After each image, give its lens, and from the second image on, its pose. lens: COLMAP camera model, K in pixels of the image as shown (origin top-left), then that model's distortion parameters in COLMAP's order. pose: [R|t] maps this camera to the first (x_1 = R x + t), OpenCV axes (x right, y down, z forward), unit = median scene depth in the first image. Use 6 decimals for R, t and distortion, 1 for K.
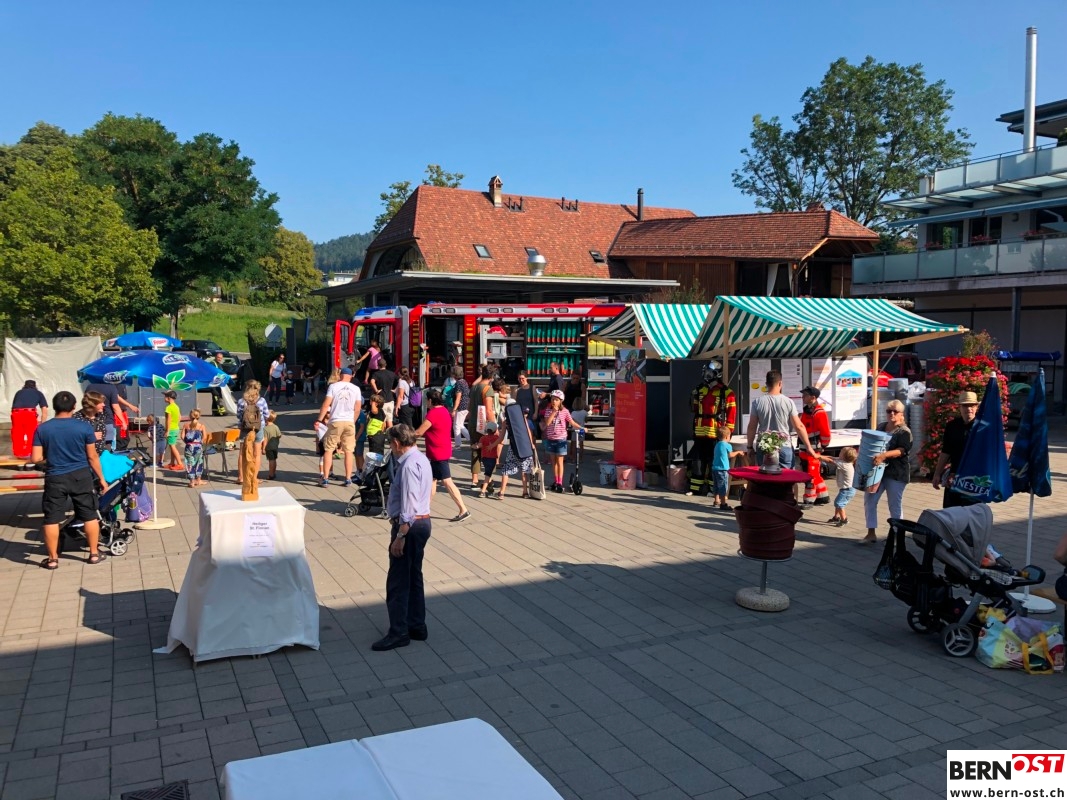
lens RADIAL K [[872.3, 0, 533.5], [0, 872.3, 400.0], [0, 0, 1]] dist [0.021593, -0.012808]
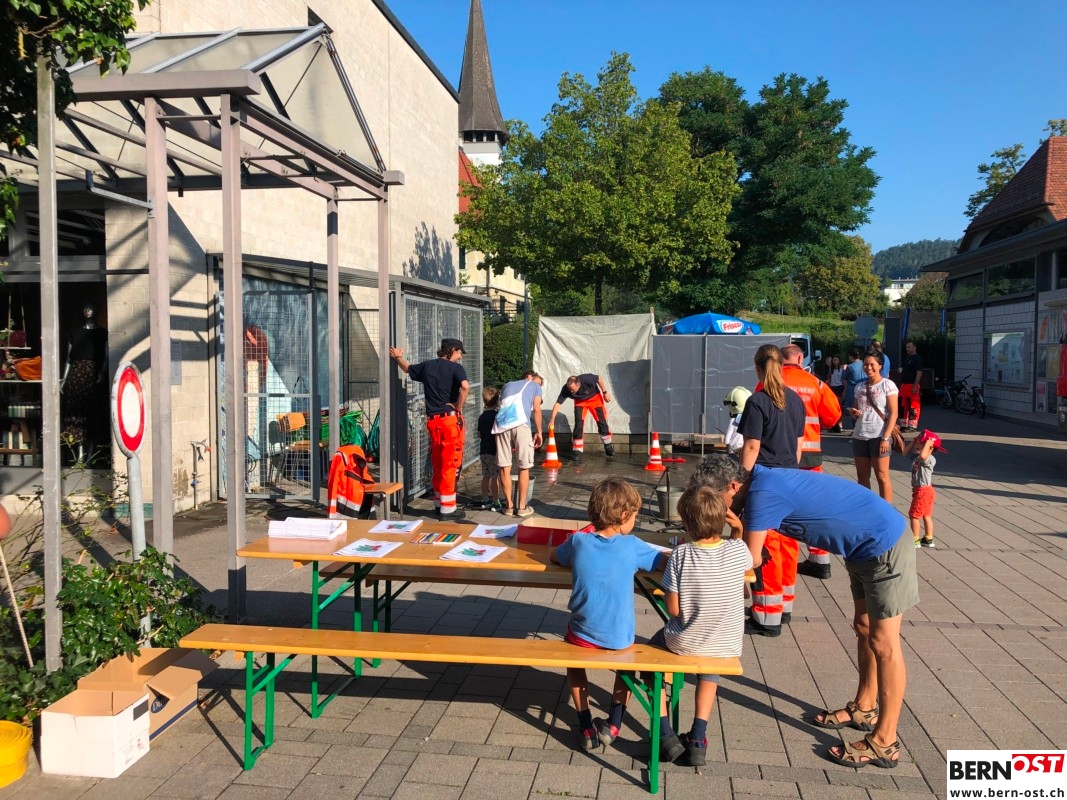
lens RADIAL K [[872.3, 0, 533.5], [0, 872.3, 400.0], [0, 0, 1]] dist [0.021593, -0.012808]
pose [[0.827311, 0.028127, -0.561039, -0.185295], [-0.039496, 0.999187, -0.008148, 0.004298], [0.560354, 0.028900, 0.827749, 0.380389]]
